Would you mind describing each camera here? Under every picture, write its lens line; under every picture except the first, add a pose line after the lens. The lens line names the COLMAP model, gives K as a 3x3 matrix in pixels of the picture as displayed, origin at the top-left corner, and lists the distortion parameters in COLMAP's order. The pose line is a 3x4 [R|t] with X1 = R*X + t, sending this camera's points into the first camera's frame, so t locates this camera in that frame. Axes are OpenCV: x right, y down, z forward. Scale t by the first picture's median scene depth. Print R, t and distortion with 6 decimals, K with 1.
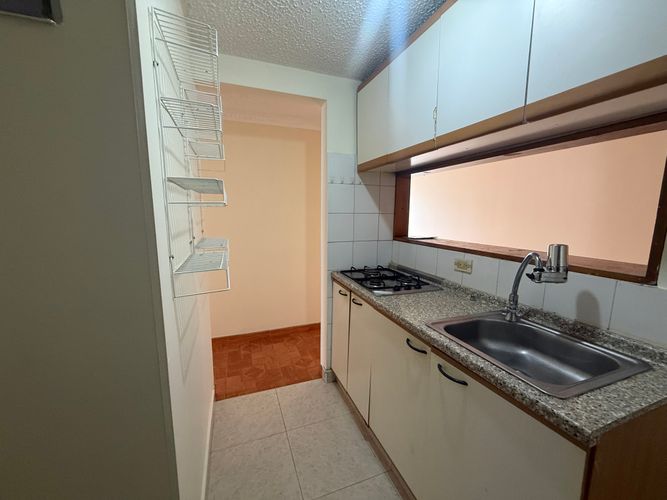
lens RADIAL K [[266.8, 0, 332.3], [0, 266.8, 249.1], [0, 0, 1]] dist [-0.000573, 0.000084]
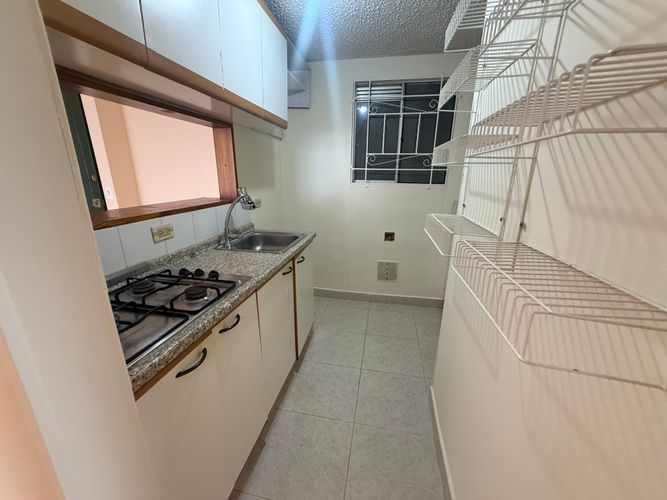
lens RADIAL K [[266.8, 0, 333.0], [0, 266.8, 251.2], [0, 0, 1]] dist [-0.000573, 0.000084]
pose [[-0.850996, -0.159882, 0.500243, -0.426276], [0.055272, 0.919976, 0.388058, -0.191328], [-0.522255, 0.357885, -0.774059, 1.447676]]
